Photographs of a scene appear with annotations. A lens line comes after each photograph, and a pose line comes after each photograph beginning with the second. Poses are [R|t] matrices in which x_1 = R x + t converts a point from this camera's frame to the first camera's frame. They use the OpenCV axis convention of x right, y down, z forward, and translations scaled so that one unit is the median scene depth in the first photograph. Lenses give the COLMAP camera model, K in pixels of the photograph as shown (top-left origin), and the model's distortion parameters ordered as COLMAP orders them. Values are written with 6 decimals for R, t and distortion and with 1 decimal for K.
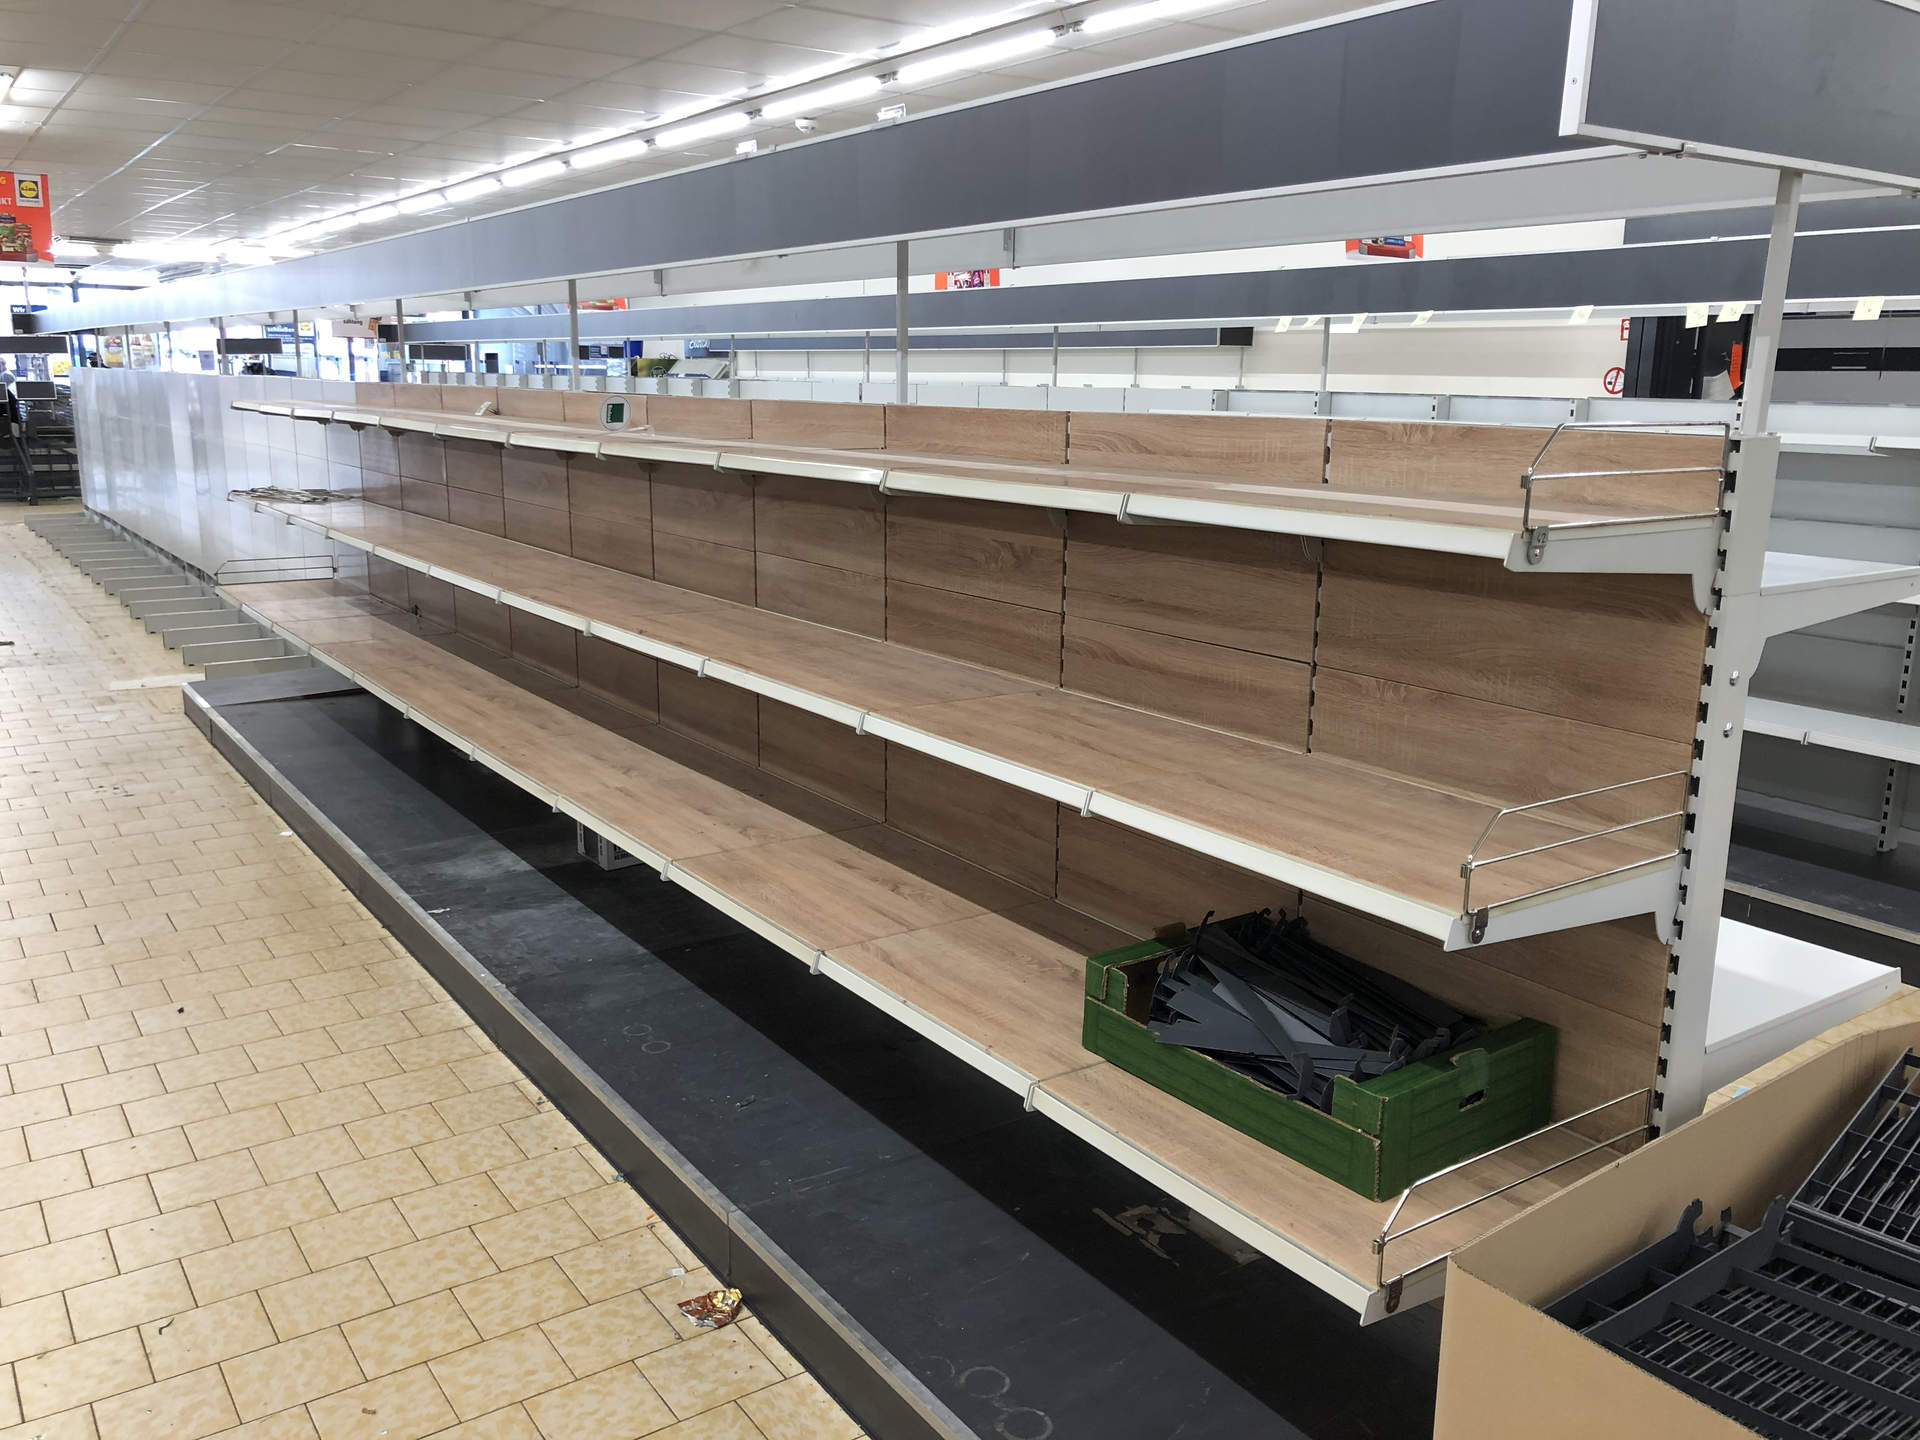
lens RADIAL K [[1566.9, 0, 960.0], [0, 1566.9, 720.0], [0, 0, 1]] dist [0.045810, -0.002363]
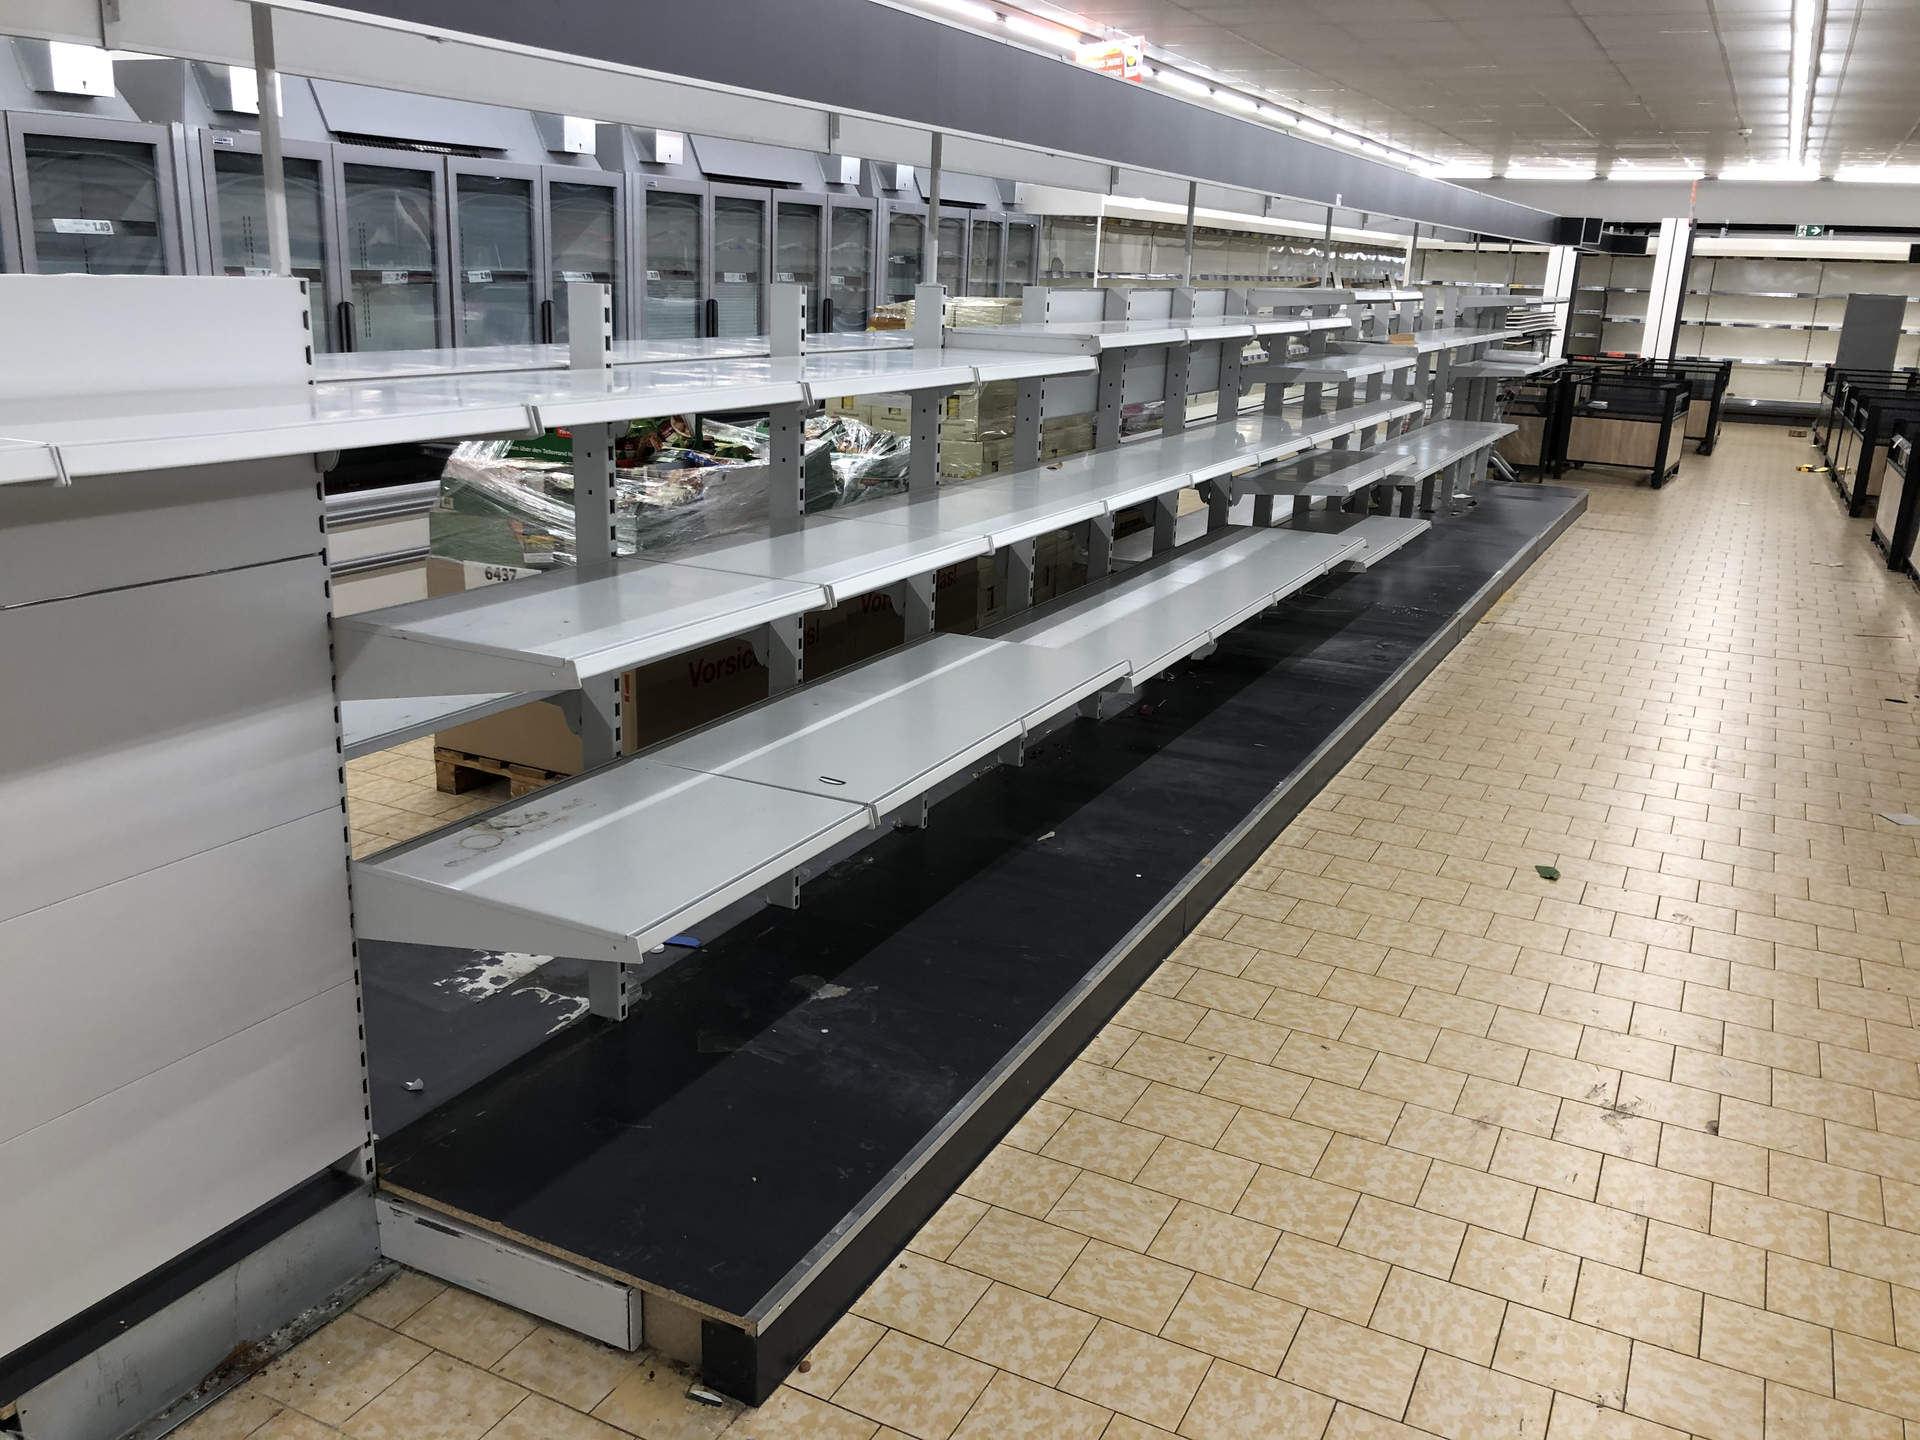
lens RADIAL K [[1566.9, 0, 960.0], [0, 1566.9, 720.0], [0, 0, 1]] dist [0.045810, -0.002363]
pose [[-0.475795, -0.275770, 0.835207, -0.999233], [0.136661, 0.914867, 0.379924, -0.337289], [-0.868874, 0.294906, -0.397602, 1.488496]]
